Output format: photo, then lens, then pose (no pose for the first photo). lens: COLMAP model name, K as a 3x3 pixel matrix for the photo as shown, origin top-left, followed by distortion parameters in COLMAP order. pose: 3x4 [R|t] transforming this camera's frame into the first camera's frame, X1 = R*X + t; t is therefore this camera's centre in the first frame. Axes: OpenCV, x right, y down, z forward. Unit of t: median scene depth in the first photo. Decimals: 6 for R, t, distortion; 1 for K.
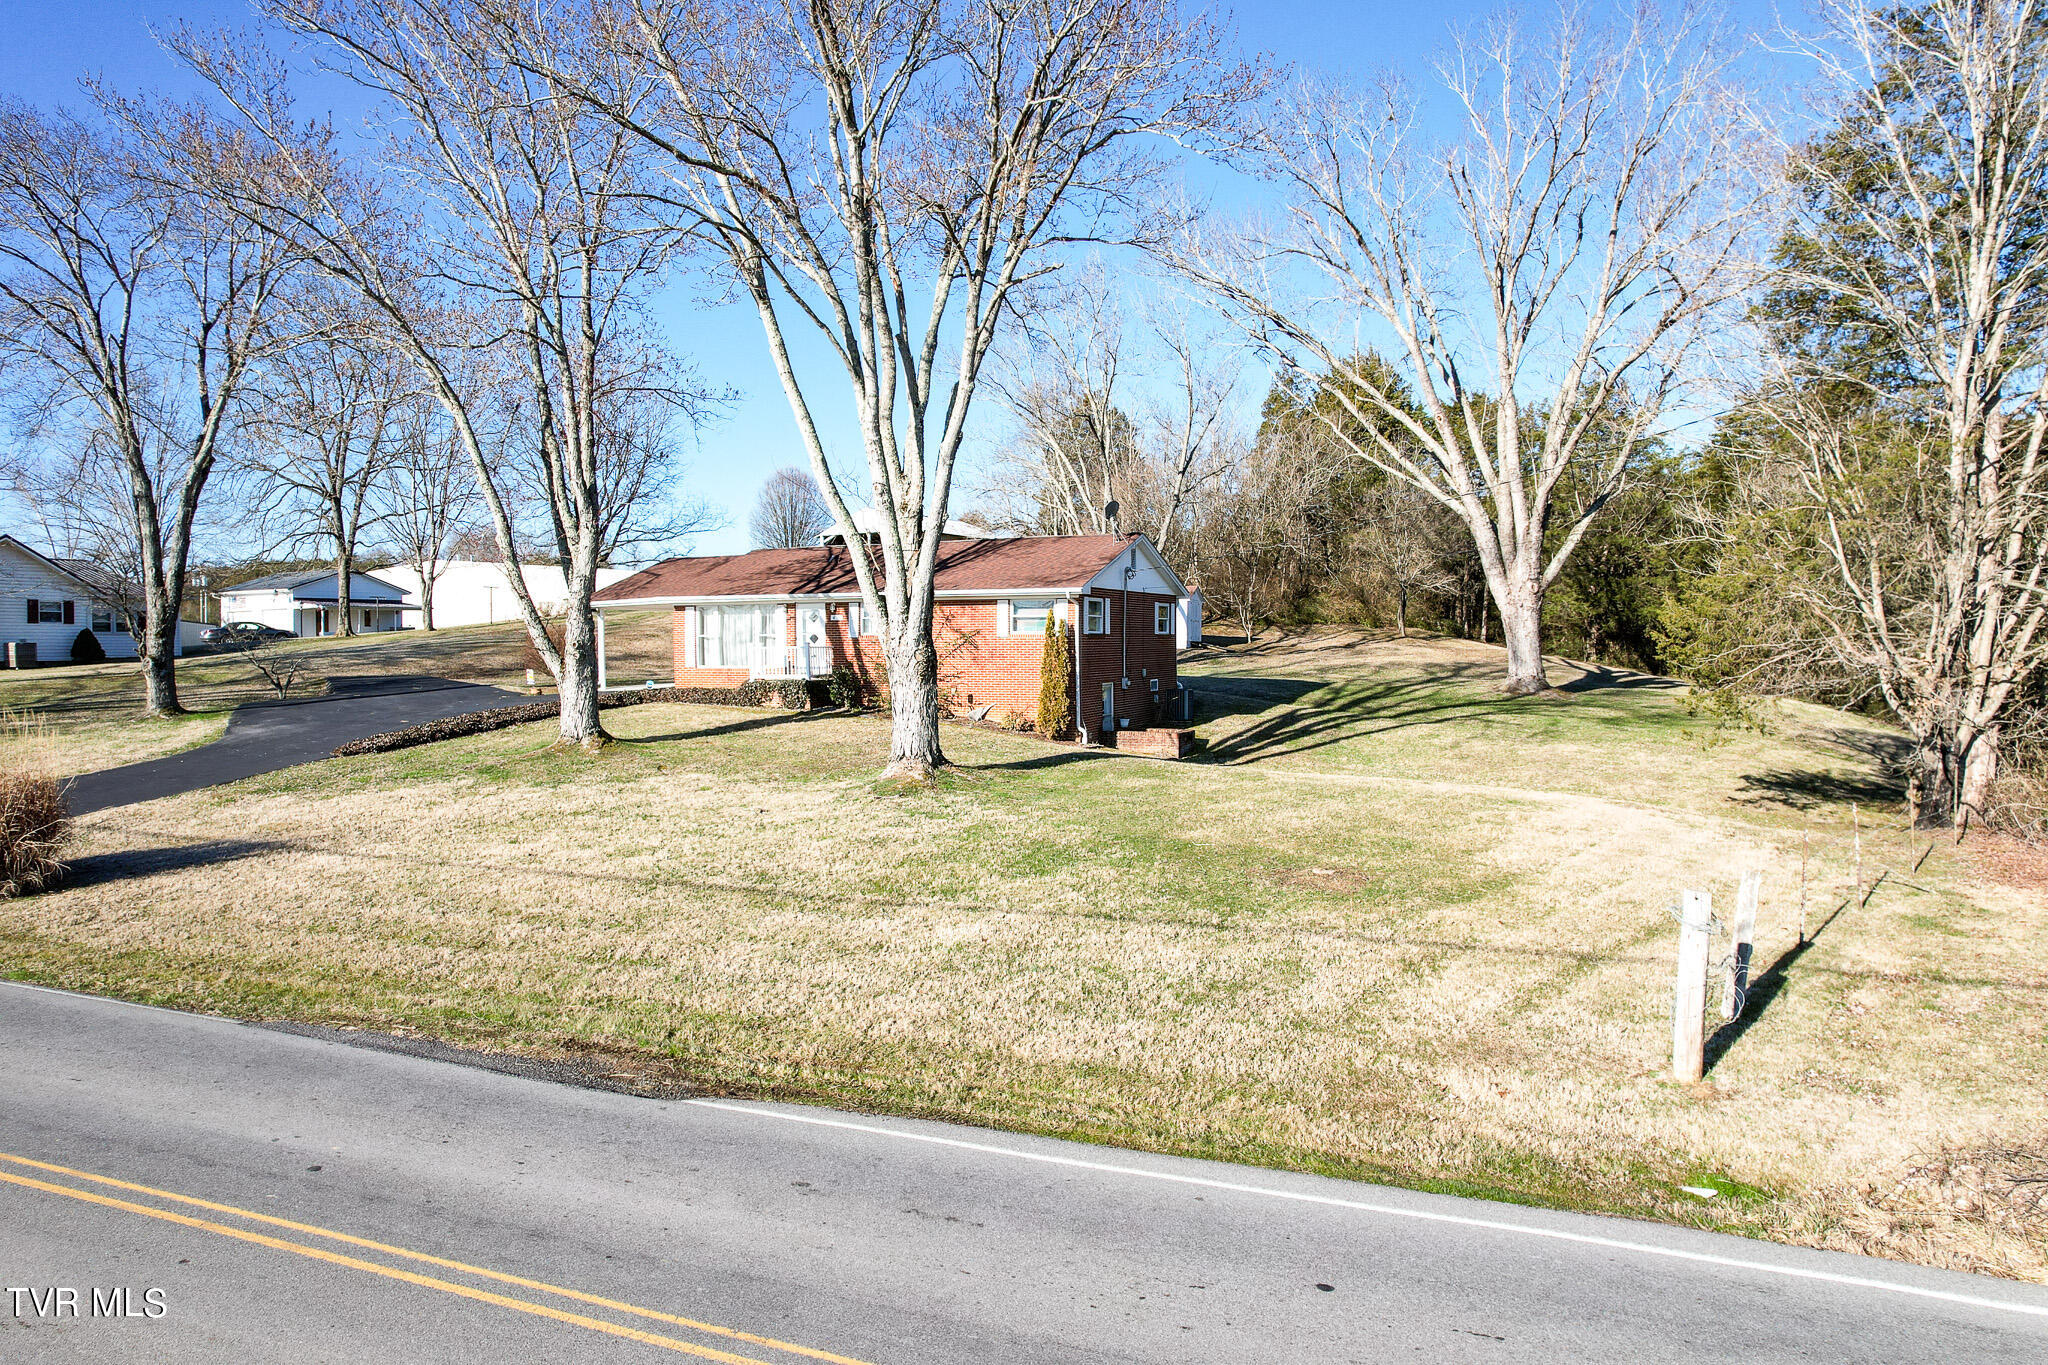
lens RADIAL K [[1299.1, 0, 1020.2], [0, 1299.1, 701.3], [0, 0, 1]] dist [-0.045397, 0.033959]
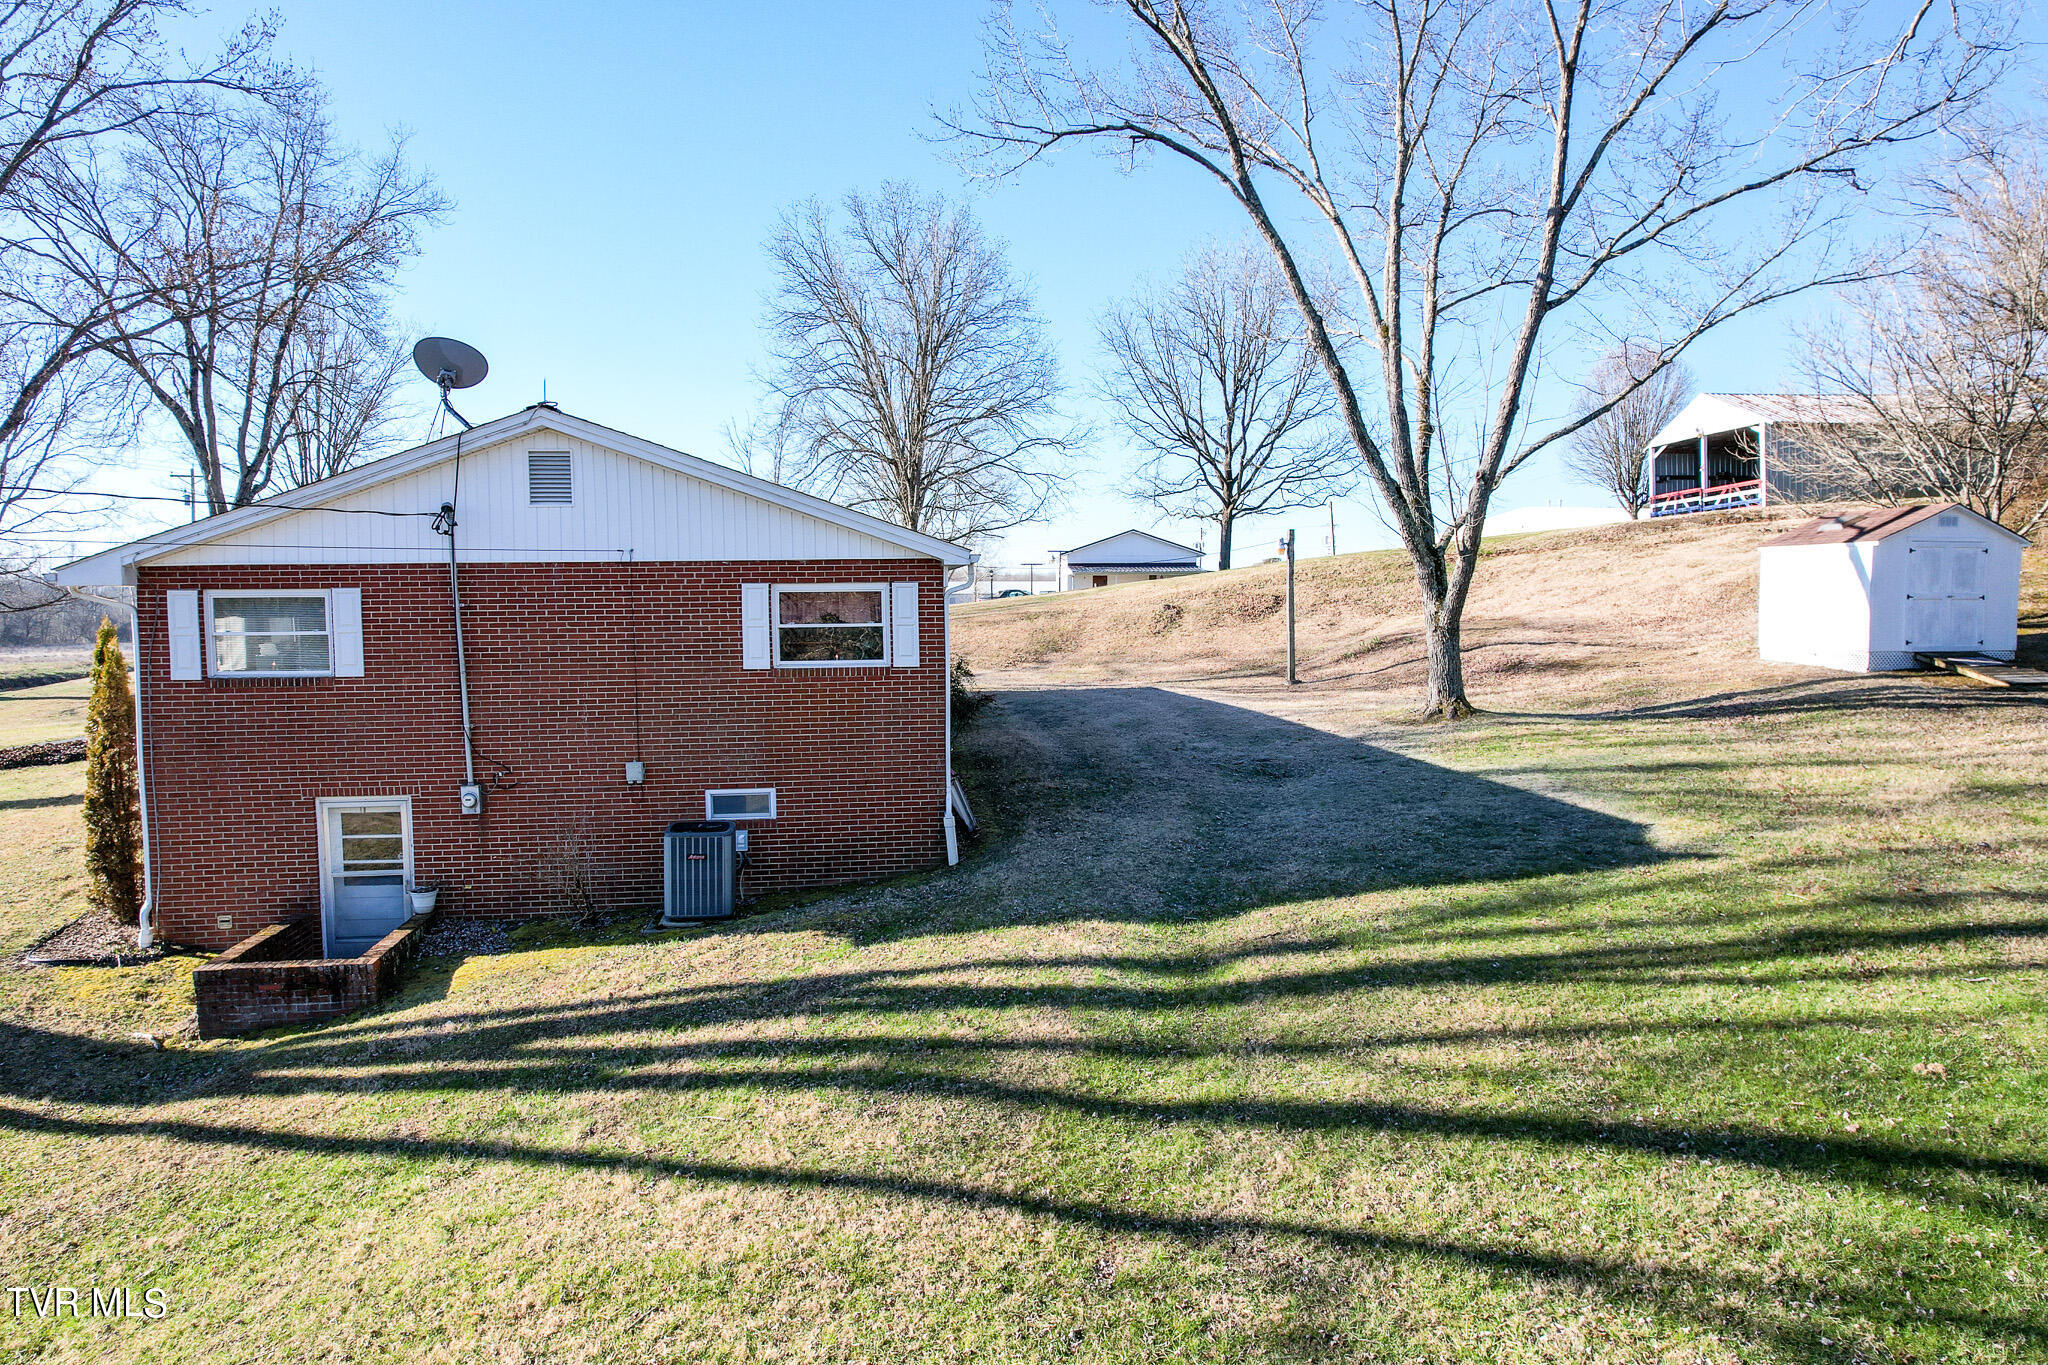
lens RADIAL K [[1299.1, 0, 999.4], [0, 1299.1, 630.5], [0, 0, 1]] dist [-0.045397, 0.033959]
pose [[0.520556, 0.026505, -0.853416, 0.496766], [-0.037307, 0.999270, 0.008279, -0.074527], [0.853012, 0.027529, 0.521165, 0.936520]]
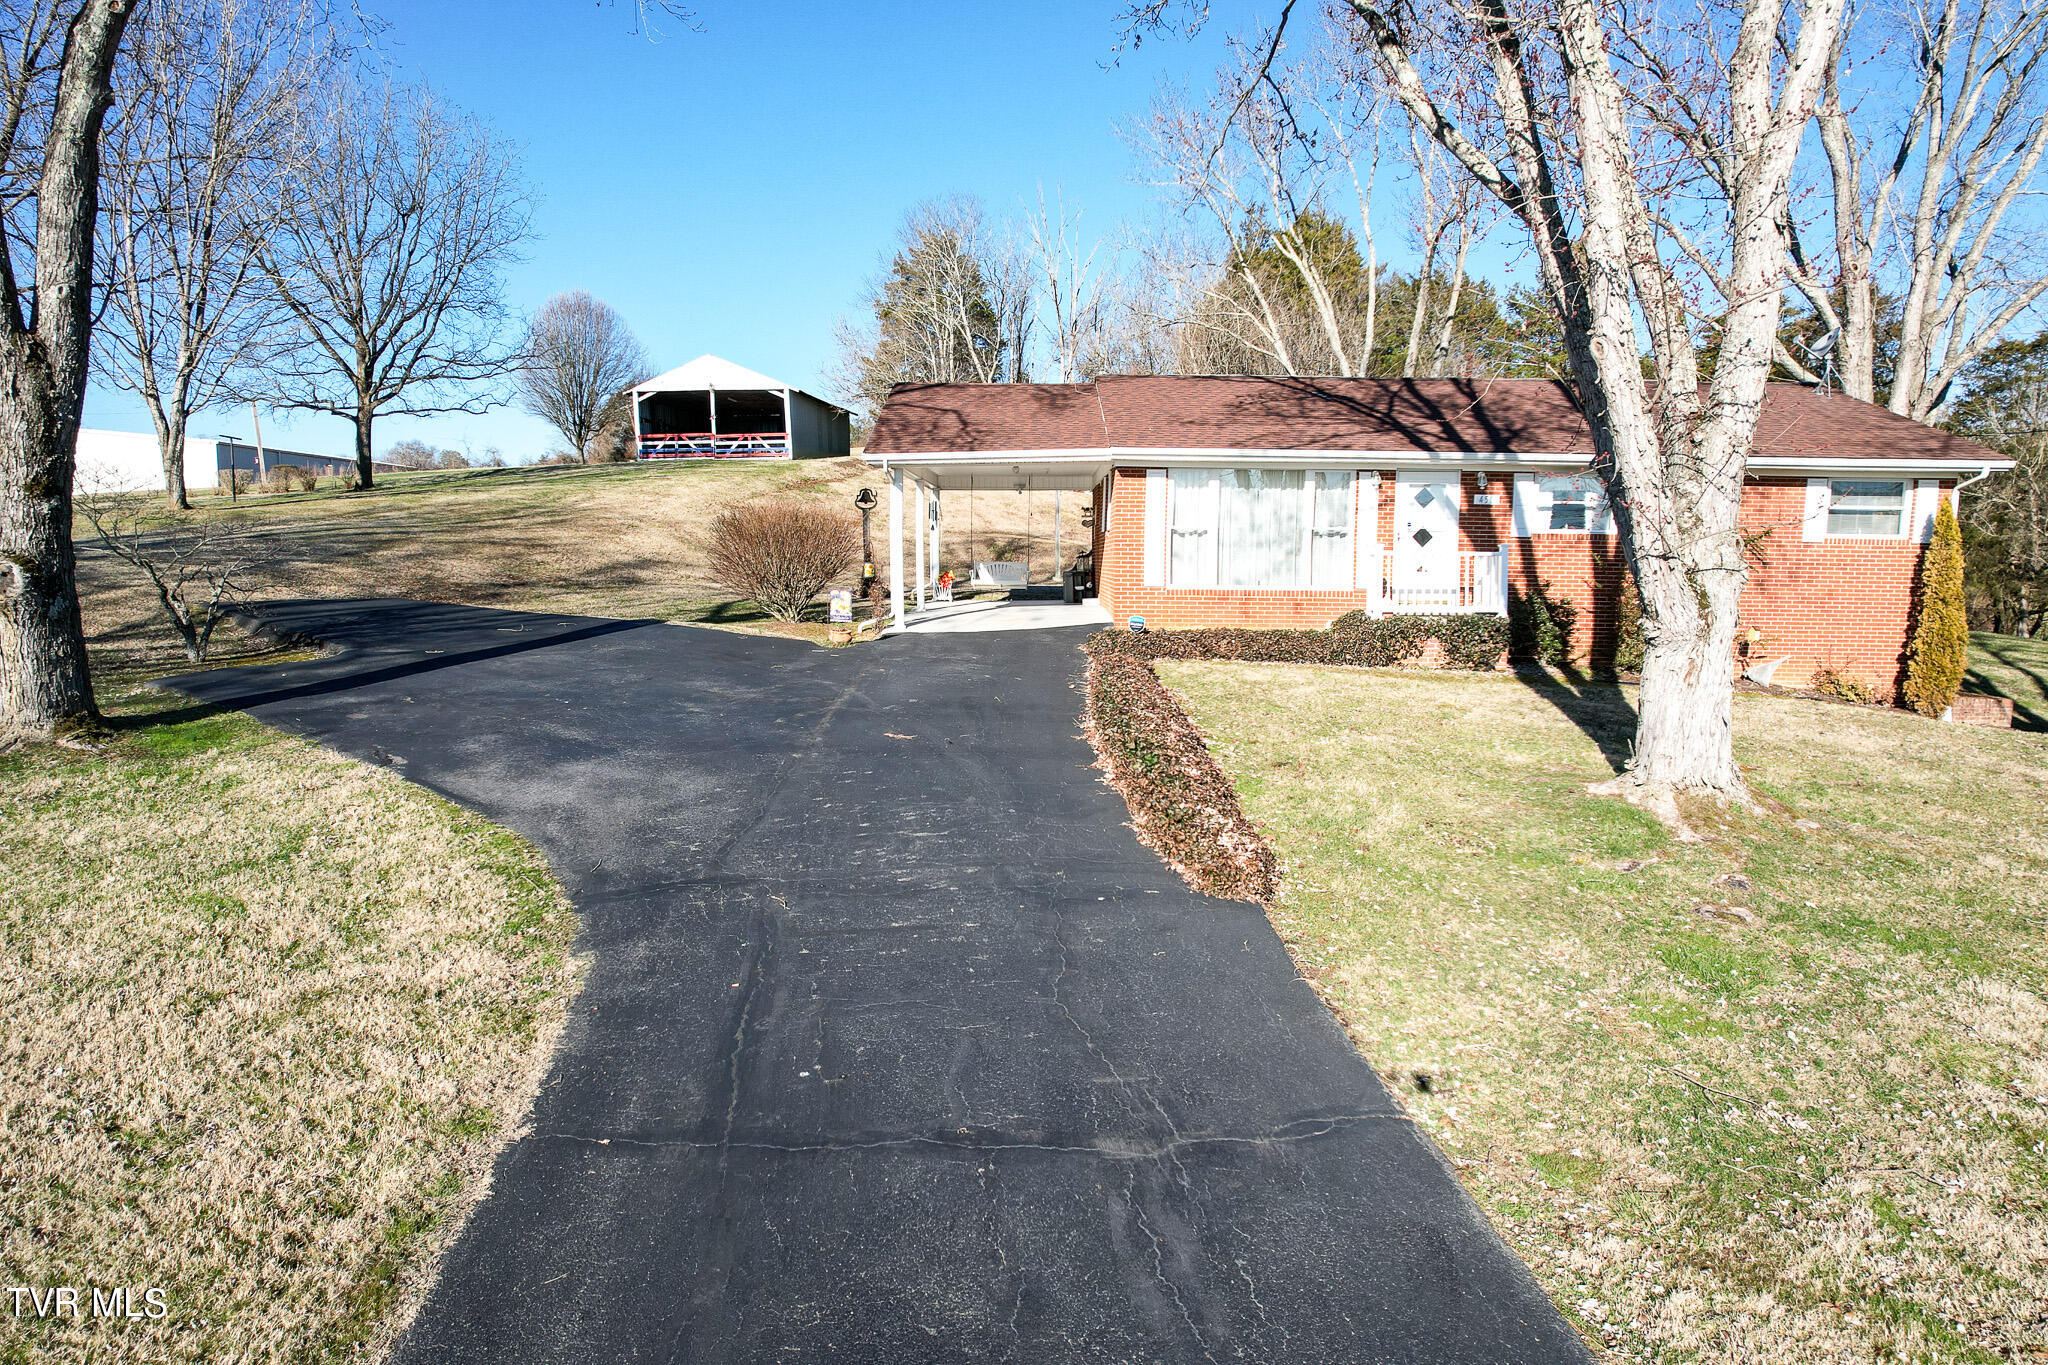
lens RADIAL K [[1299.1, 0, 1037.1], [0, 1299.1, 685.1], [0, 0, 1]] dist [-0.045397, 0.033959]
pose [[0.916565, -0.027829, 0.398915, -0.534238], [0.003284, 0.998066, 0.062080, -0.020686], [-0.399871, -0.055590, 0.914884, 0.570991]]
